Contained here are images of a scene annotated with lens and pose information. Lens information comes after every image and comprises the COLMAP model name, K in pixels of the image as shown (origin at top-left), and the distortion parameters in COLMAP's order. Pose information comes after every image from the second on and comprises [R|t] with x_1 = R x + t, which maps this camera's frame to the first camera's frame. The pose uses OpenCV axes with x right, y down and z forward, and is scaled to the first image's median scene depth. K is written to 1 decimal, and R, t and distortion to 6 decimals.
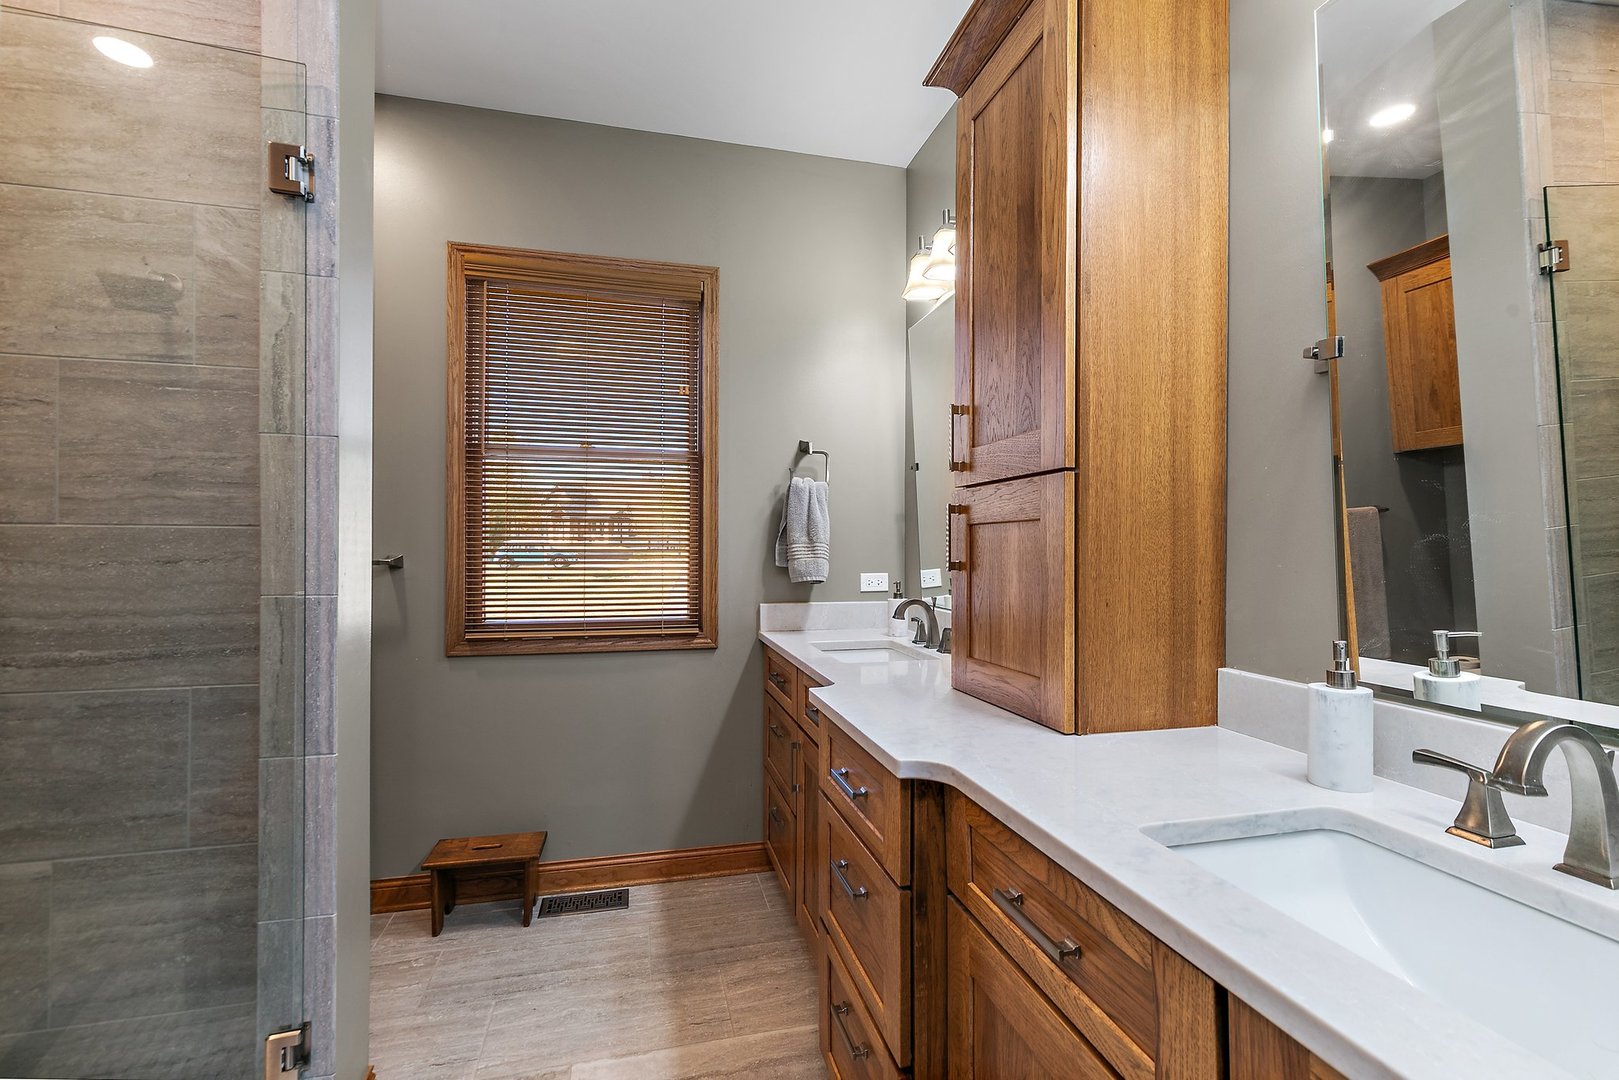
lens RADIAL K [[729.3, 0, 810.0], [0, 729.3, 543.0], [0, 0, 1]] dist [0.004161, -0.000967]
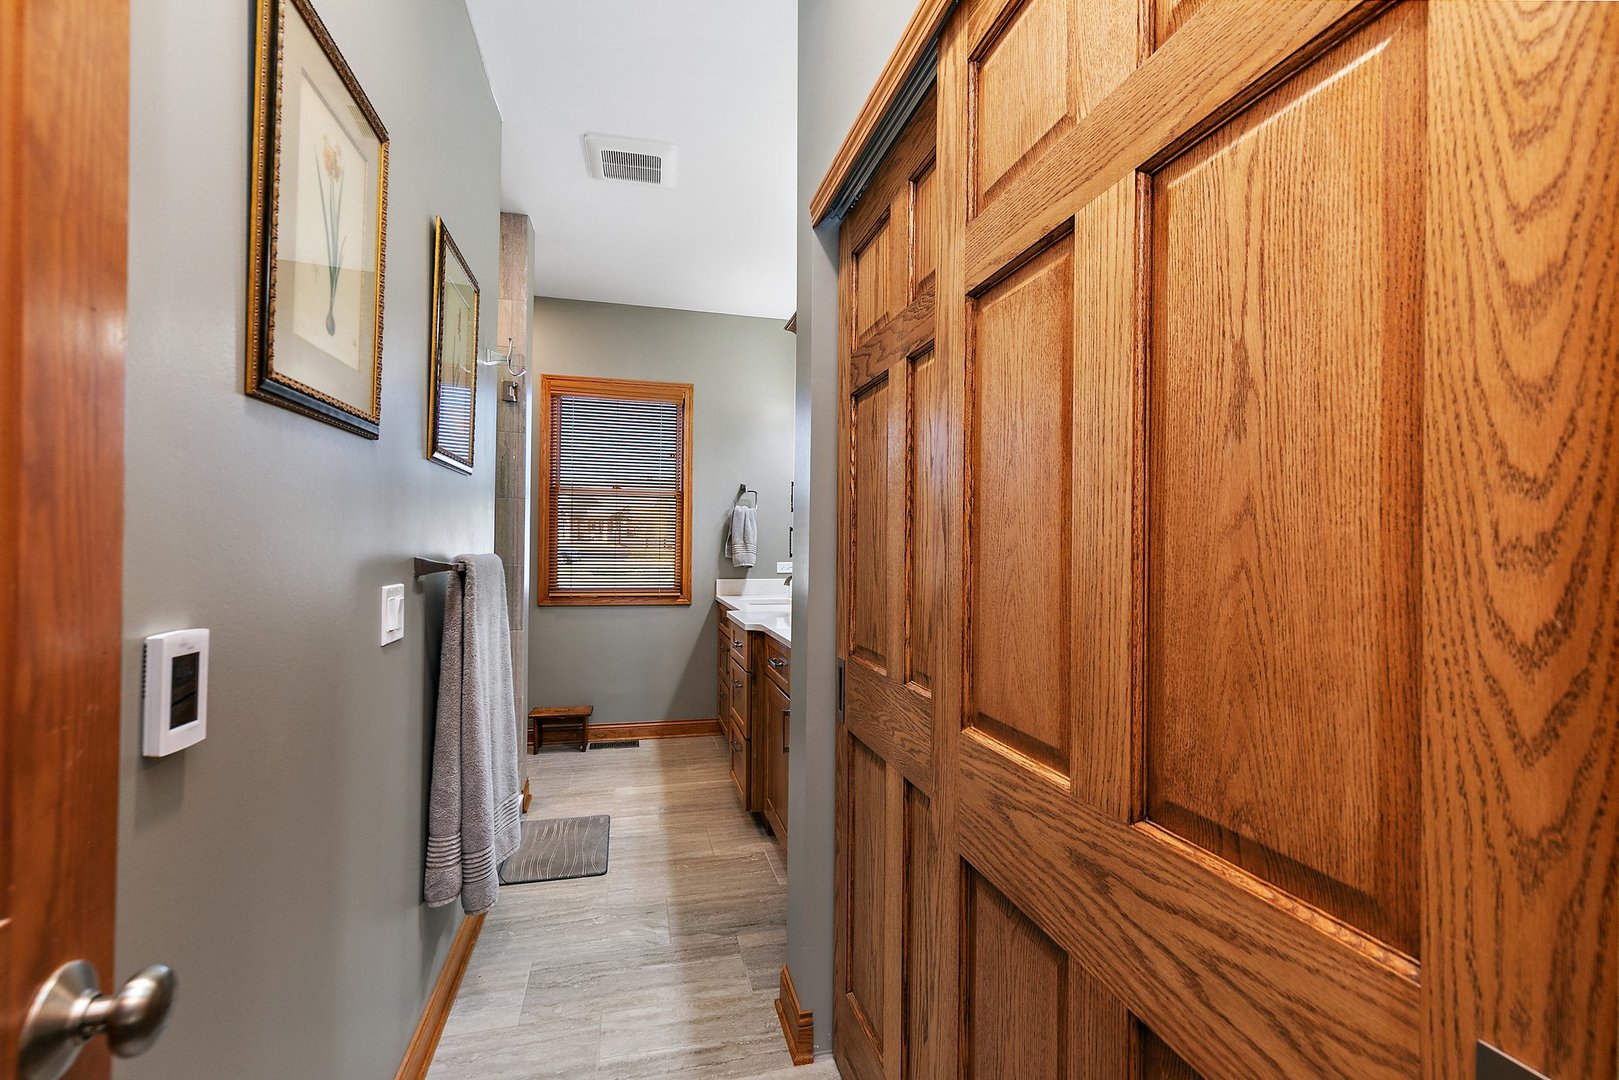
lens RADIAL K [[729.3, 0, 816.7], [0, 729.3, 537.3], [0, 0, 1]] dist [0.004161, -0.000967]
pose [[0.999886, 0.006843, 0.013492, 0.147284], [-0.006735, 0.999945, -0.008074, -0.003515], [-0.013546, 0.007982, 0.999876, -0.737101]]
